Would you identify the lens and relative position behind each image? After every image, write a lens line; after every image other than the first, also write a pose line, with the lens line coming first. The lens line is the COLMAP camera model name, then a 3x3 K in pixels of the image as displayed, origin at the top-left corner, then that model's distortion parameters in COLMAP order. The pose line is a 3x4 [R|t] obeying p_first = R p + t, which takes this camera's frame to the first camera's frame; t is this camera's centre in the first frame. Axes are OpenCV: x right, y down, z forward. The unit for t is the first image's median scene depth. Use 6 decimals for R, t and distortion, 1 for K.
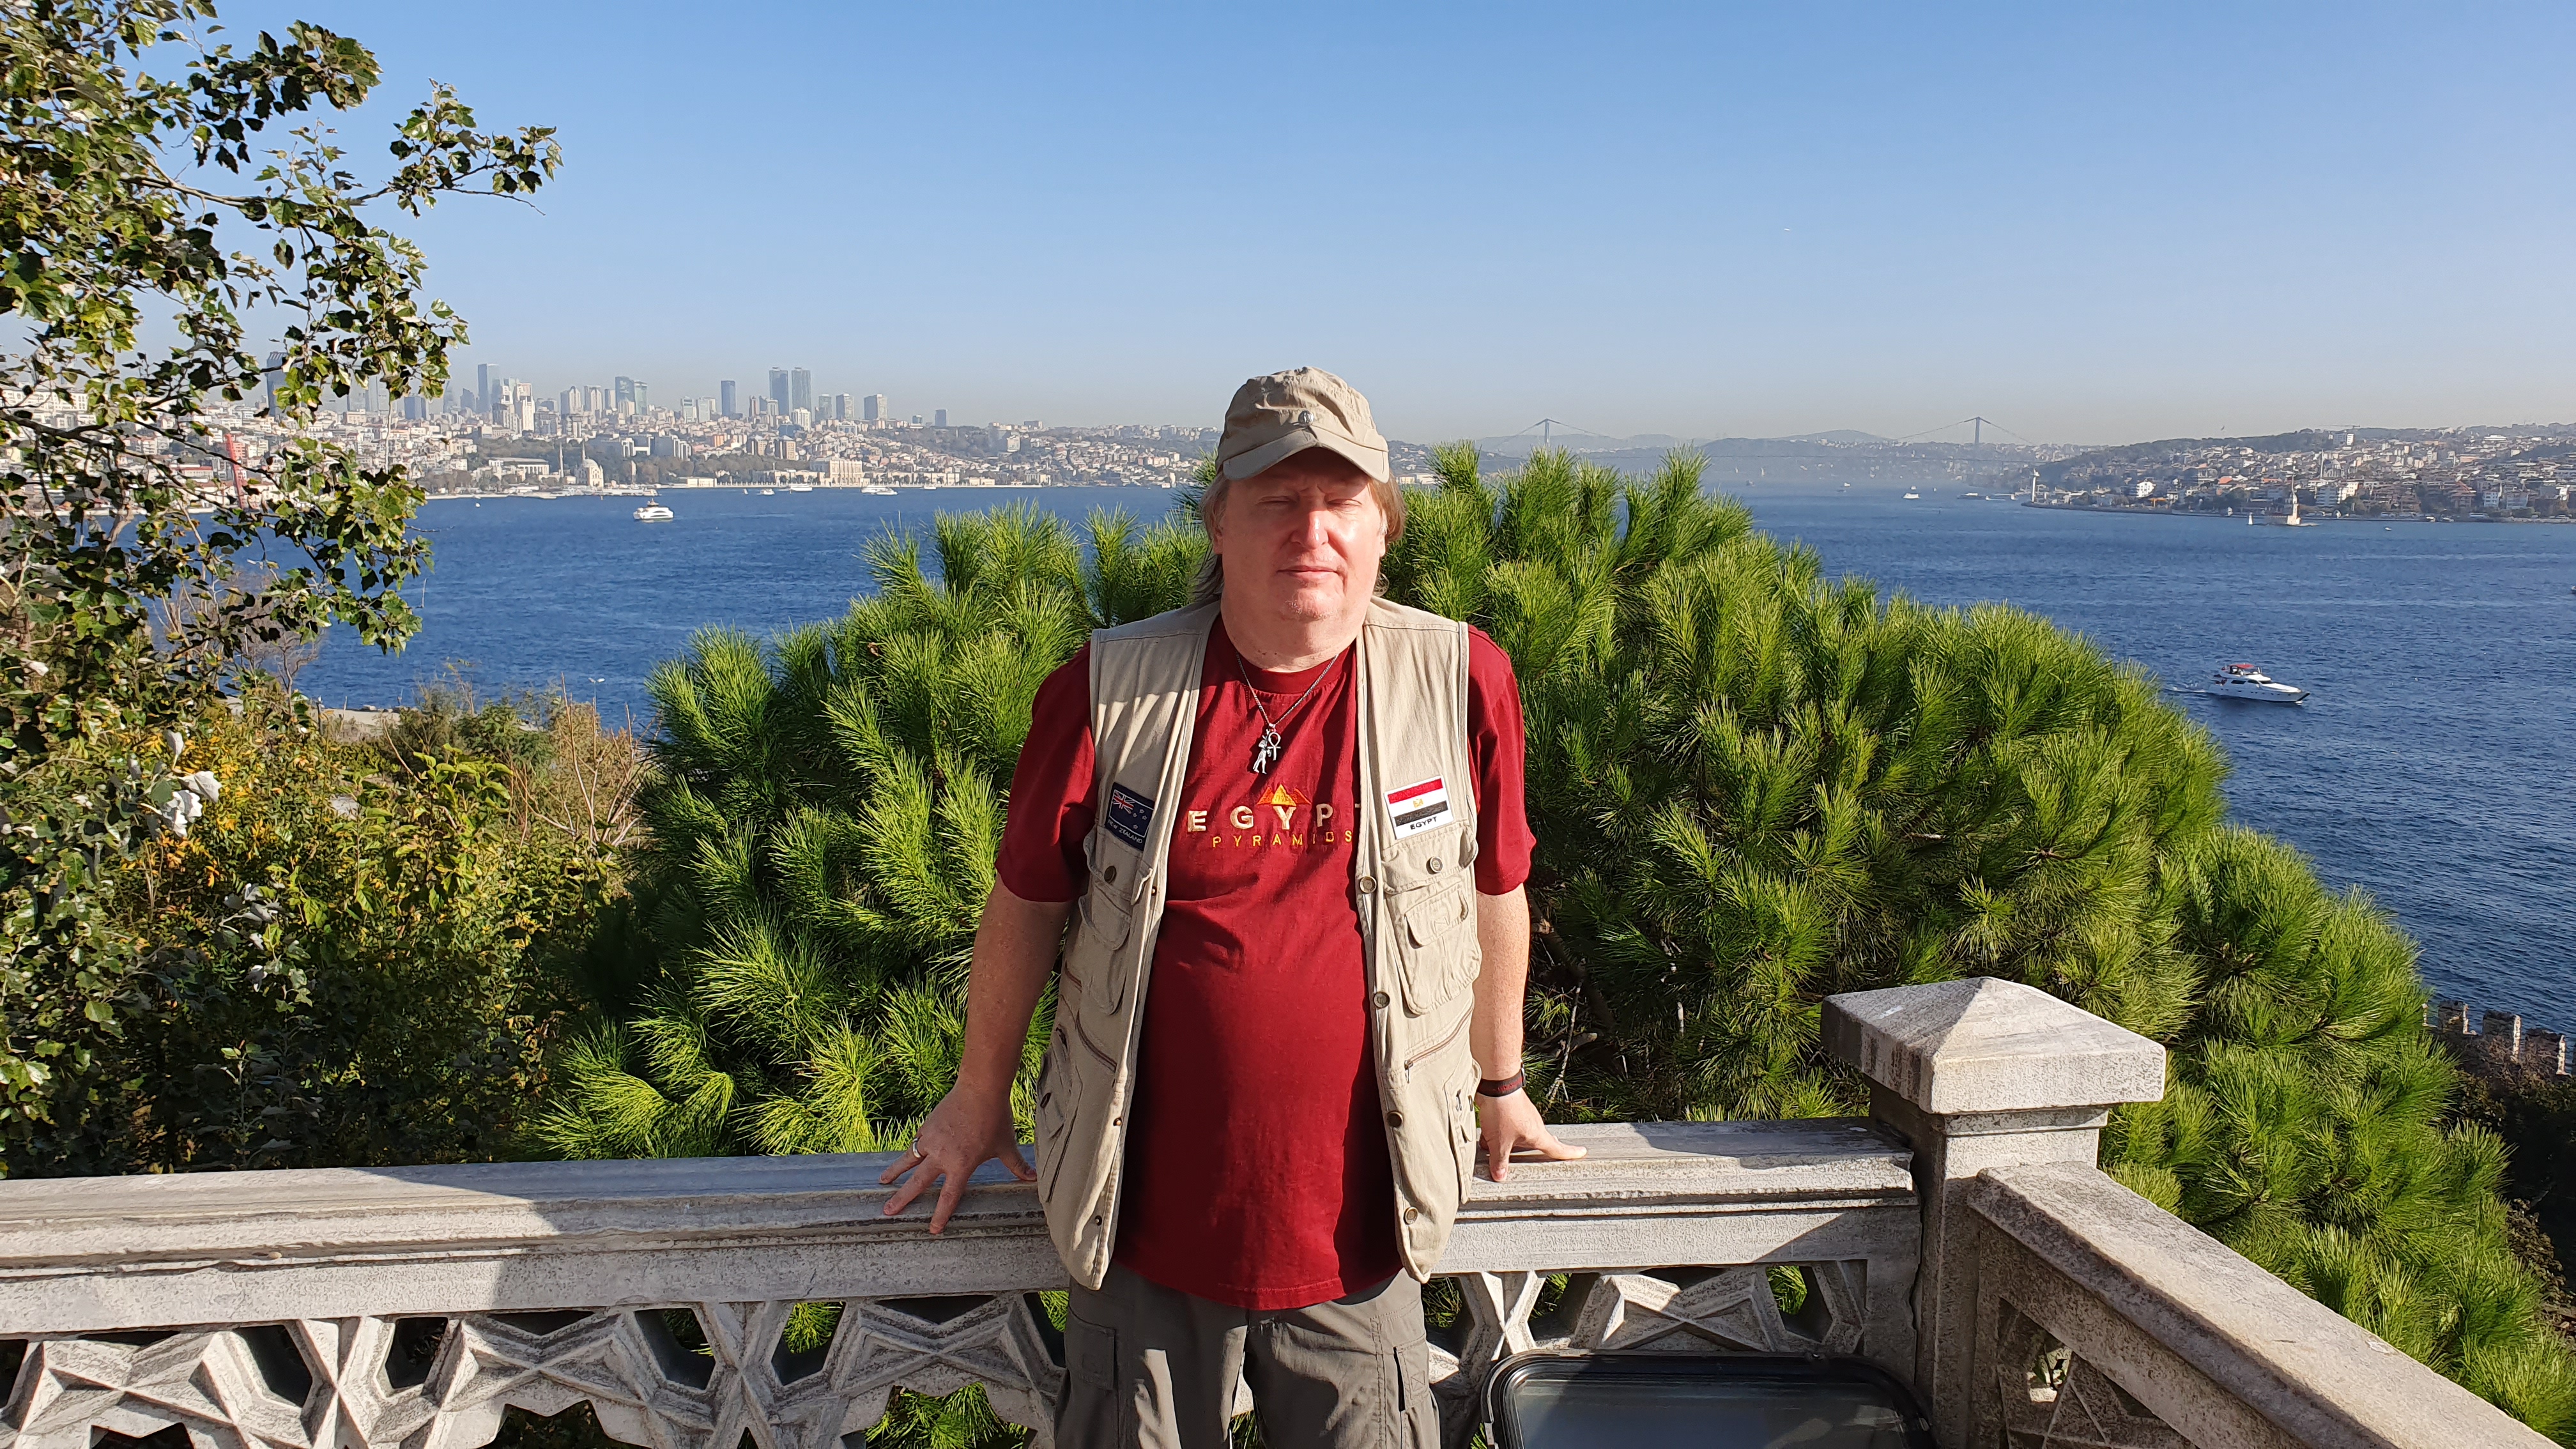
lens RADIAL K [[1975.4, 0, 1312.8], [0, 1975.4, 729.8], [0, 0, 1]] dist [0.009631, 0.007910]
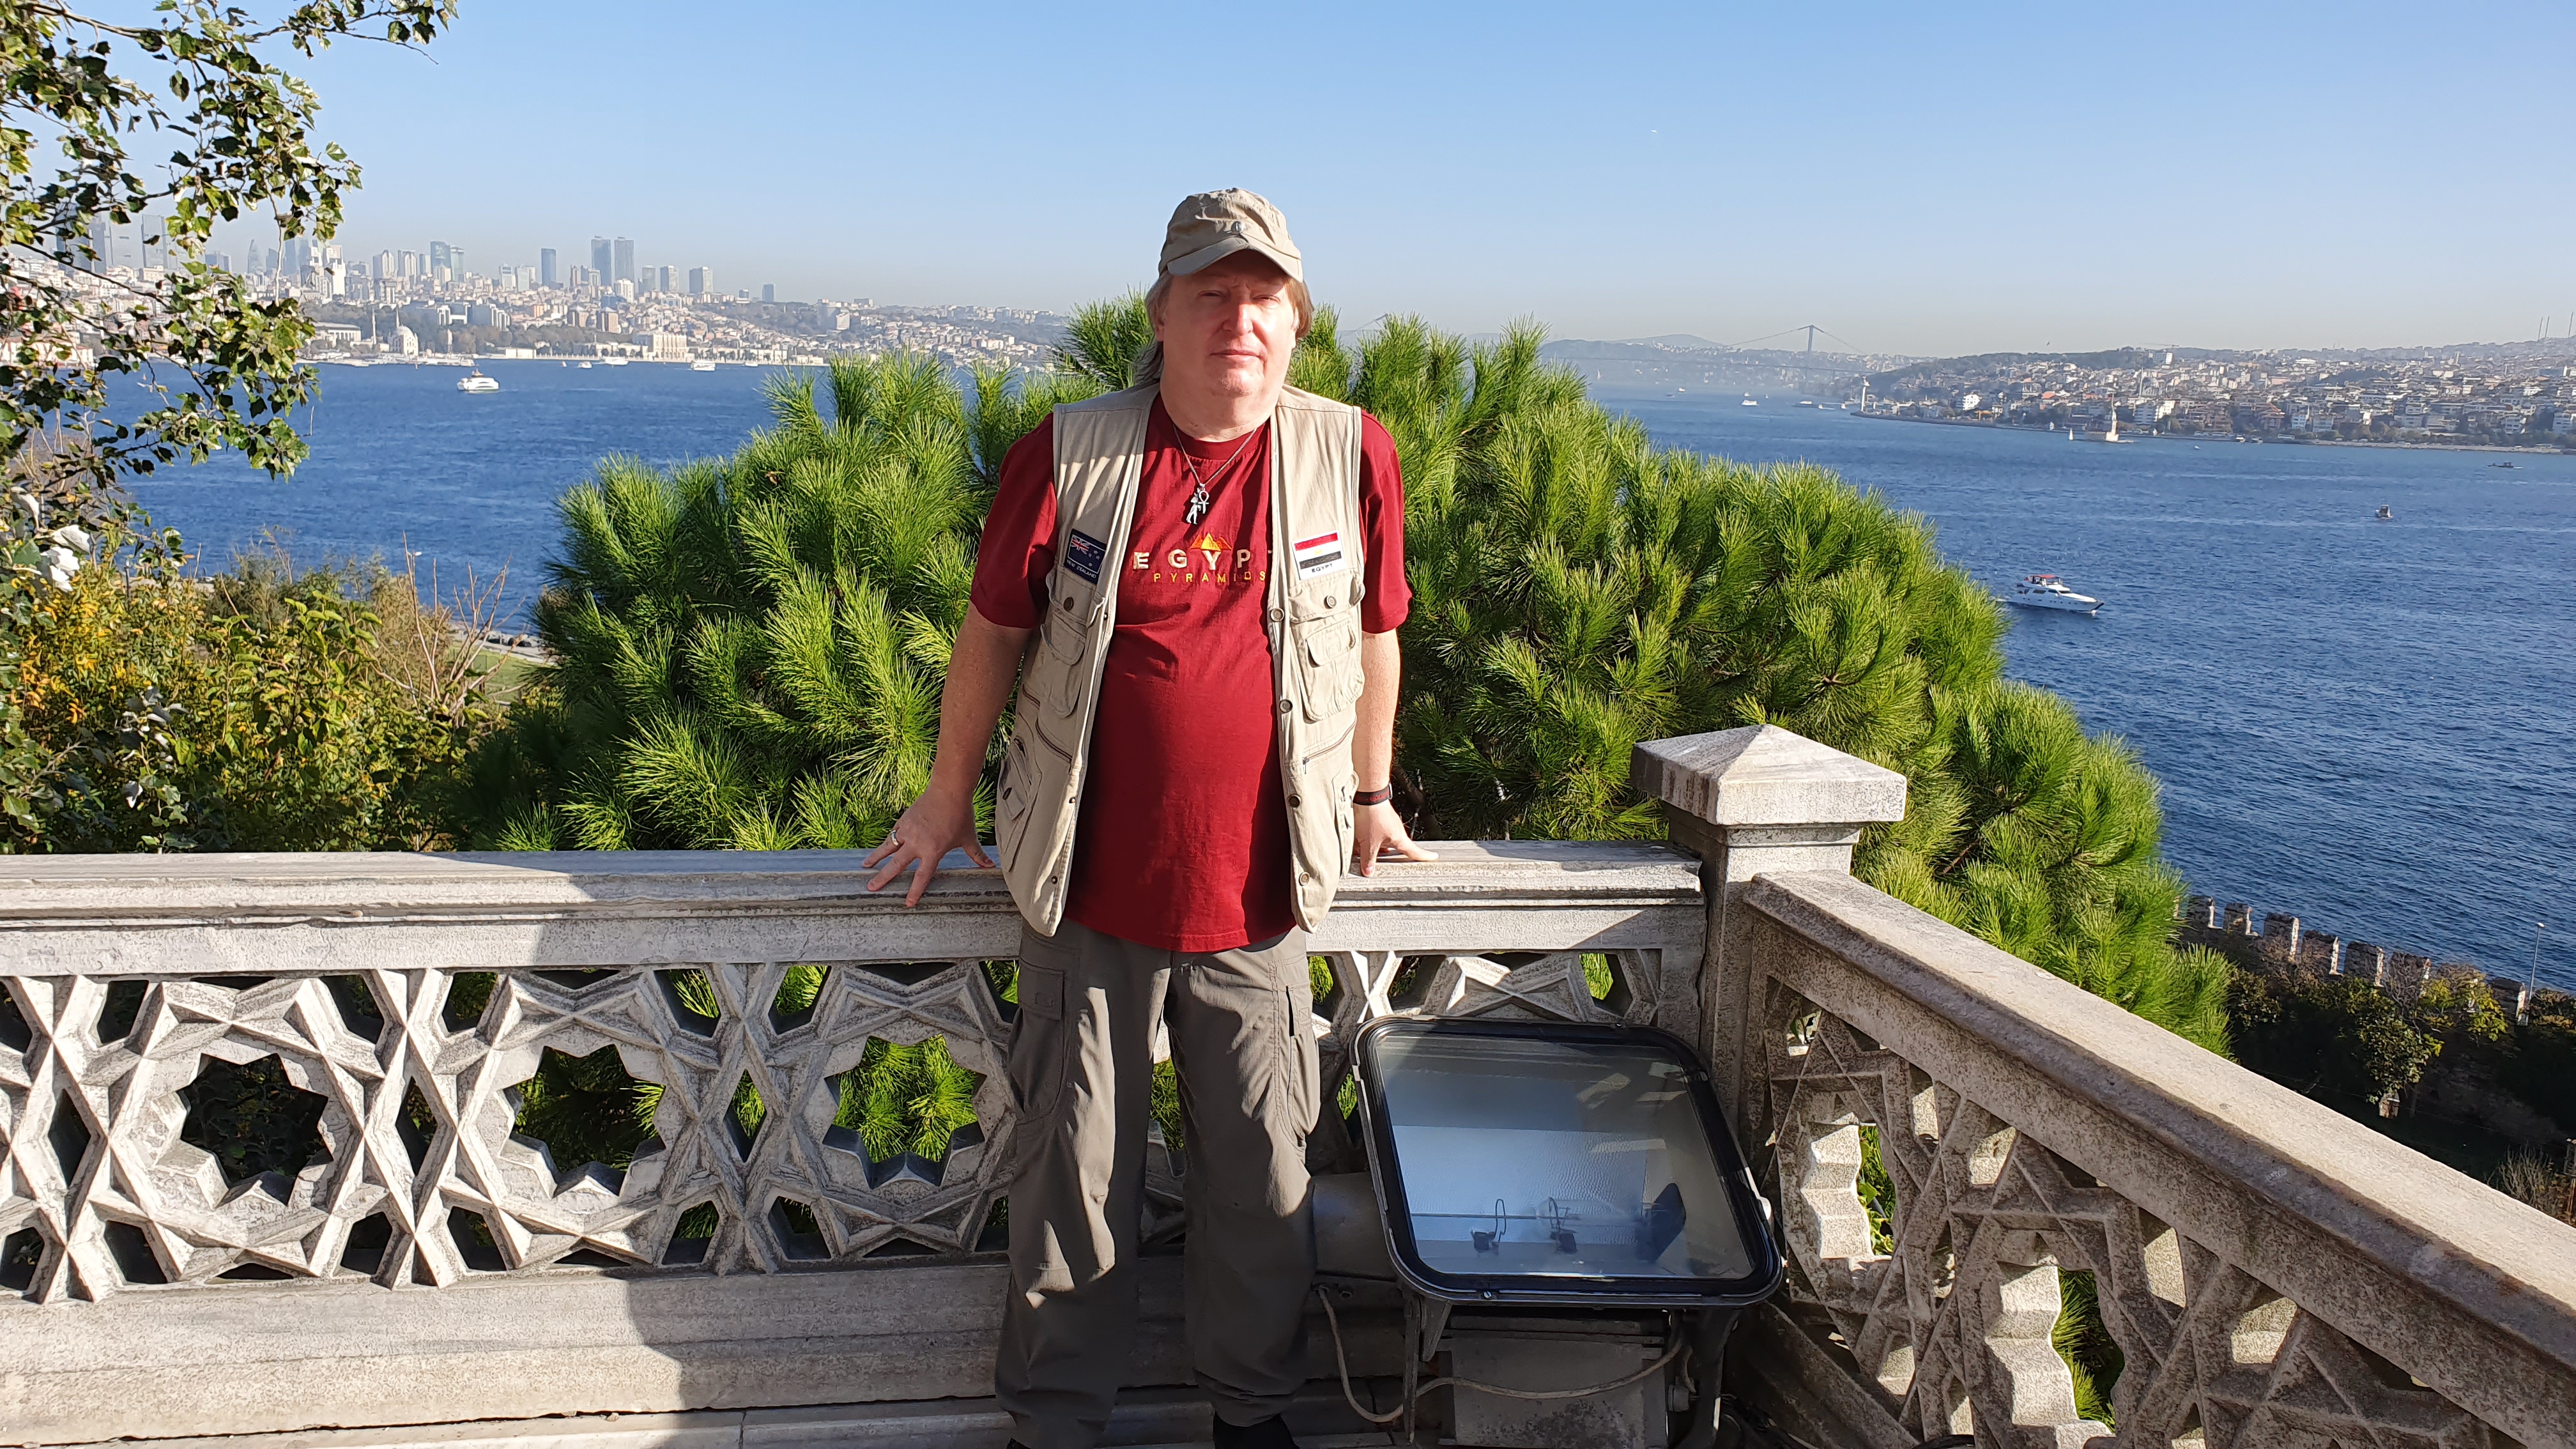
lens RADIAL K [[1975.4, 0, 1253.1], [0, 1975.4, 739.5], [0, 0, 1]] dist [0.009631, 0.007910]
pose [[0.998250, 0.018661, 0.056122, -0.024071], [-0.021922, 0.998072, 0.058068, 0.037515], [-0.054930, -0.059197, 0.996734, -0.108247]]
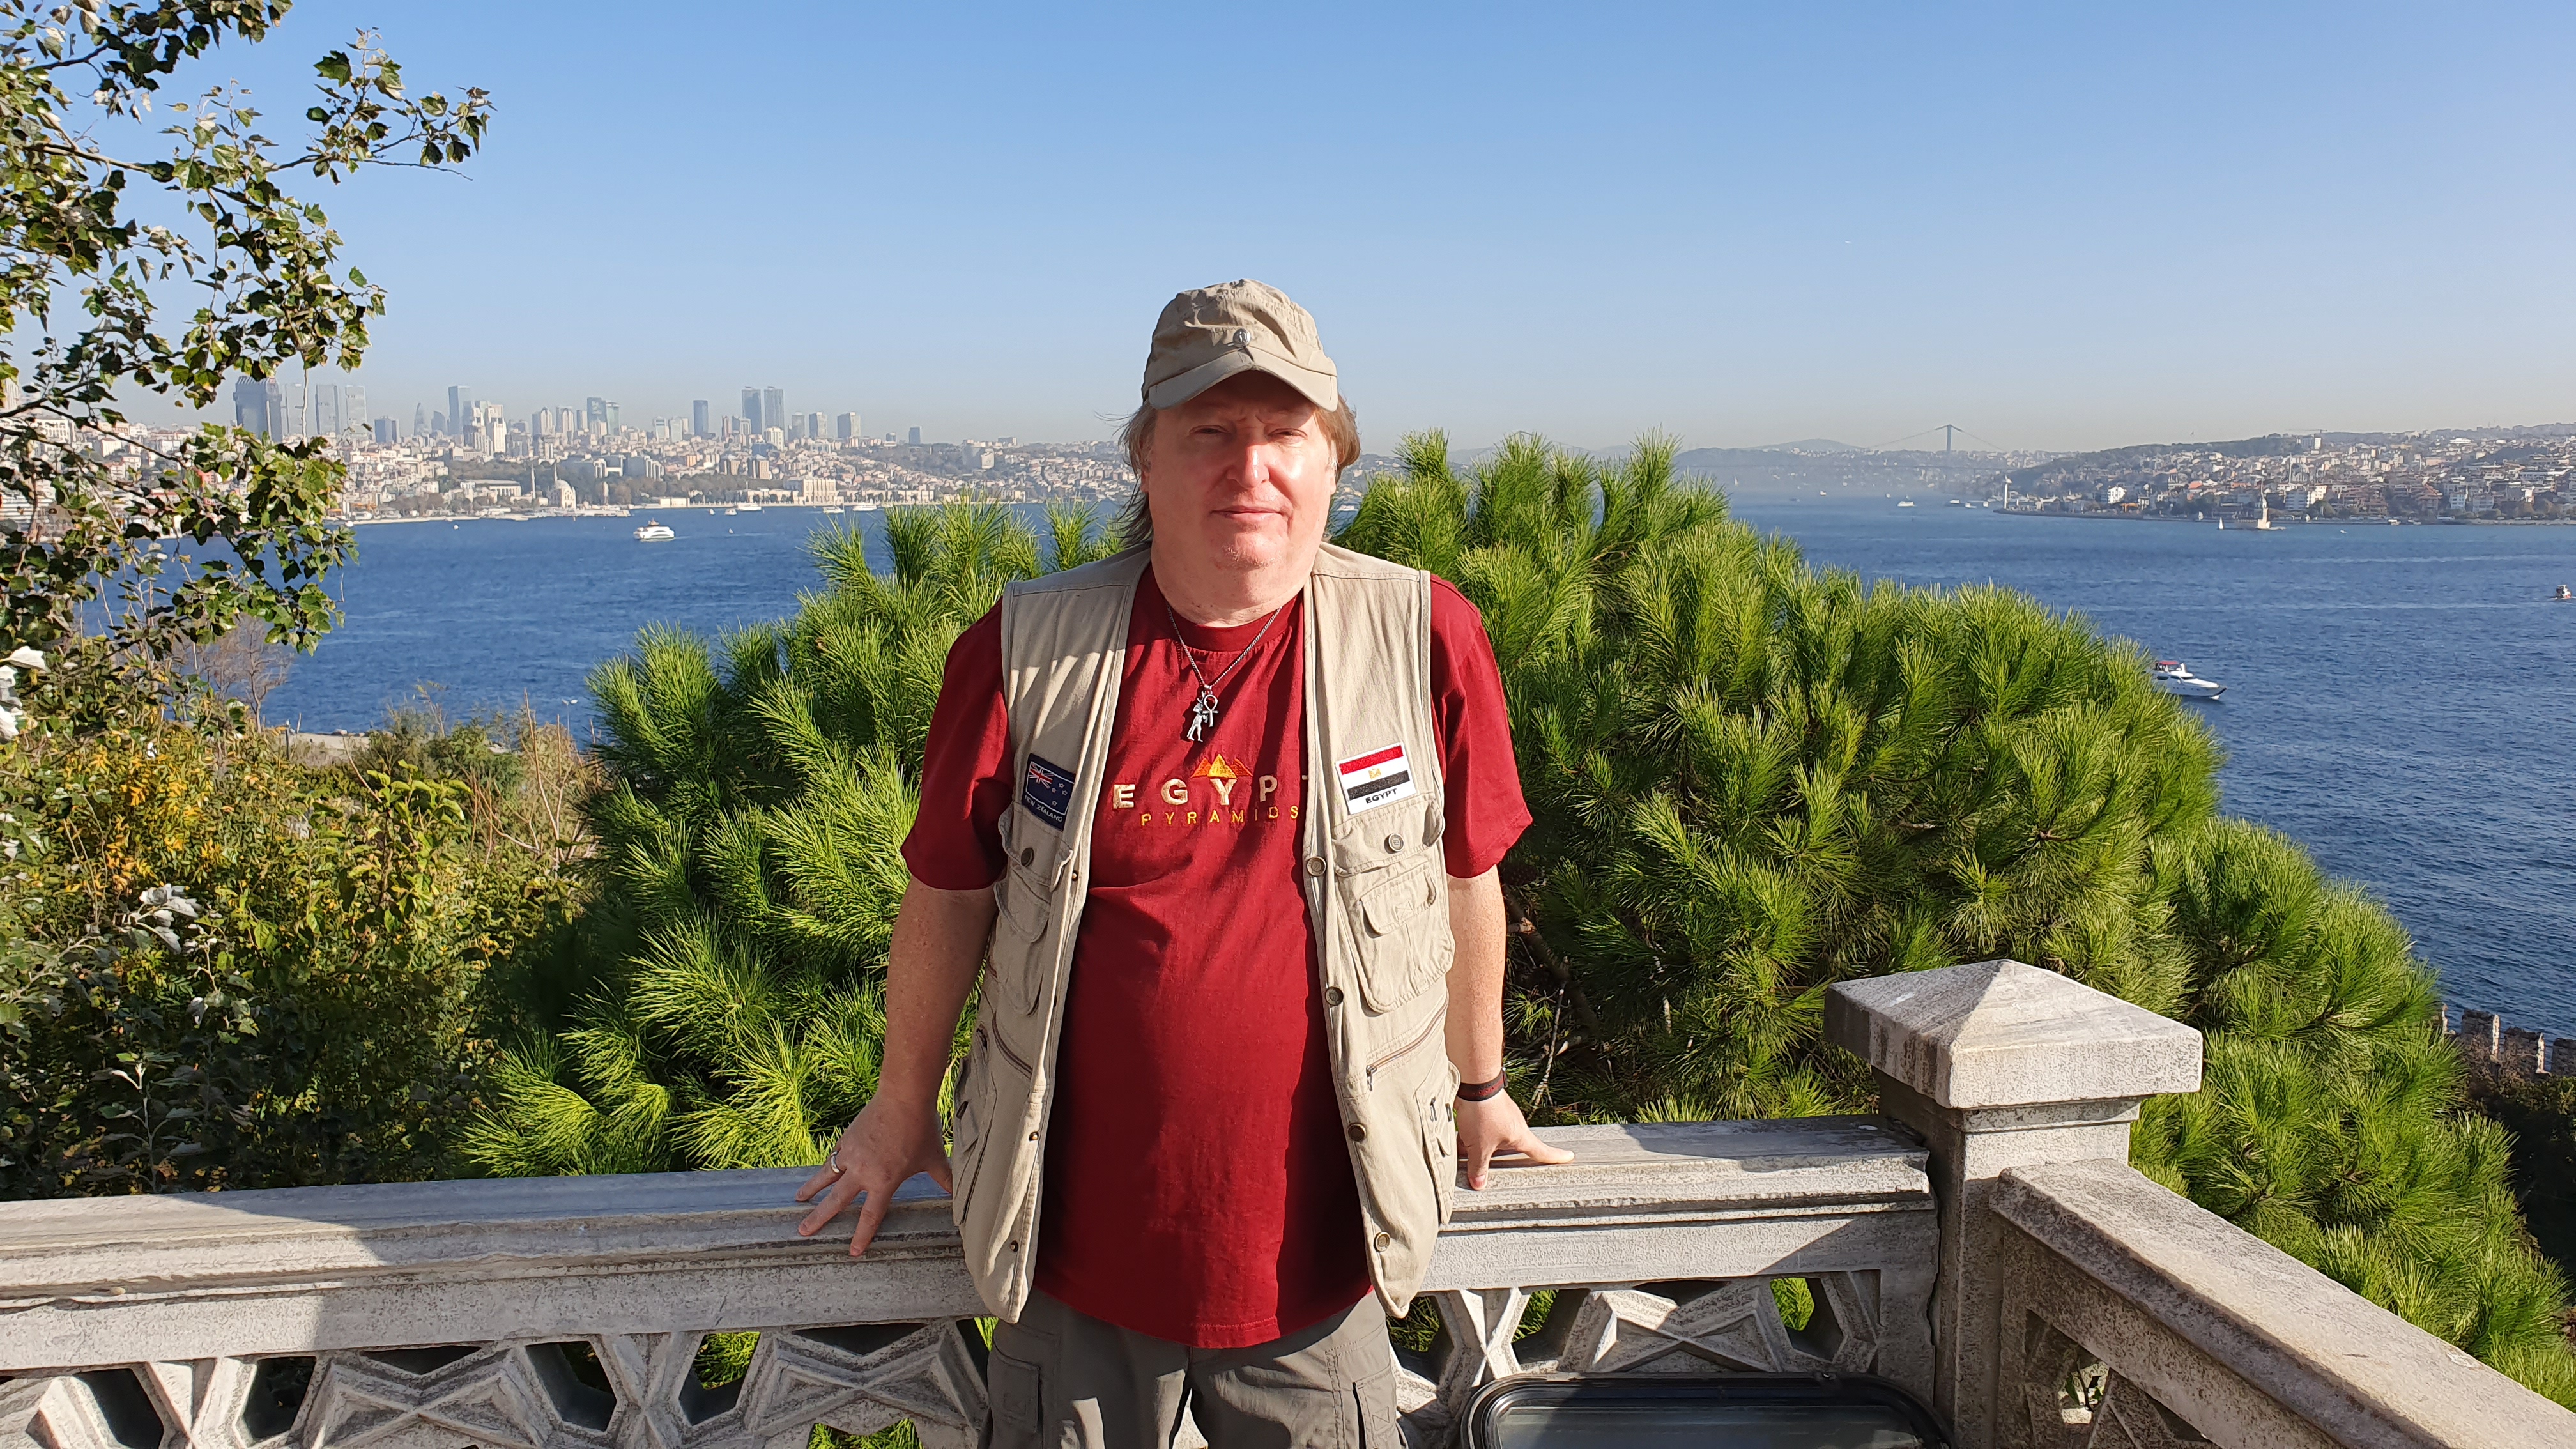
lens RADIAL K [[1975.4, 0, 1311.5], [0, 1975.4, 727.2], [0, 0, 1]] dist [0.009631, 0.007910]
pose [[0.999880, -0.011228, 0.010685, 0.005238], [0.011317, 0.999902, -0.008268, 0.011170], [-0.010591, 0.008388, 0.999909, 0.044406]]
